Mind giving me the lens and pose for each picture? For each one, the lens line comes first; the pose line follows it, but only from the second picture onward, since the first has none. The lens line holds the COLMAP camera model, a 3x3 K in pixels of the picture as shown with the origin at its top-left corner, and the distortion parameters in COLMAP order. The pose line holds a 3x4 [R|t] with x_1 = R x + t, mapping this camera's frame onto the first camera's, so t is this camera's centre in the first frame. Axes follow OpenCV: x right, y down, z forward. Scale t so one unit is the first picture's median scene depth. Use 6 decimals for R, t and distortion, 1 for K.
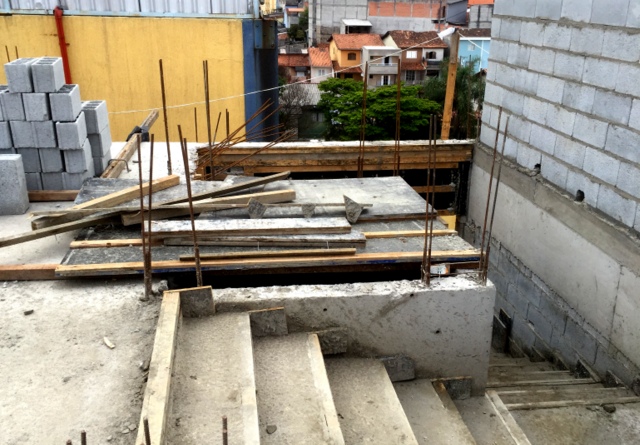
lens RADIAL K [[593.8, 0, 319.5], [0, 593.8, 222.2], [0, 0, 1]] dist [-0.006751, 0.000000]
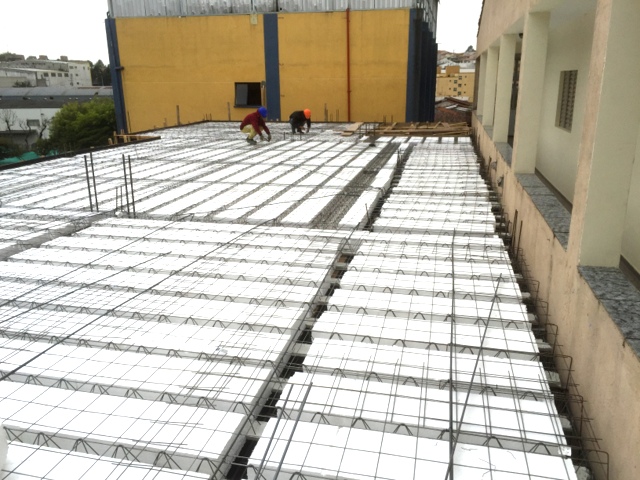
lens RADIAL K [[538.0, 0, 320.0], [0, 538.0, 240.7], [0, 0, 1]] dist [0.019176, -0.001057]
pose [[0.929342, 0.080025, -0.360442, 0.481588], [-0.109251, 0.992115, -0.061417, 0.945416], [0.352685, 0.096456, 0.930757, -1.410537]]
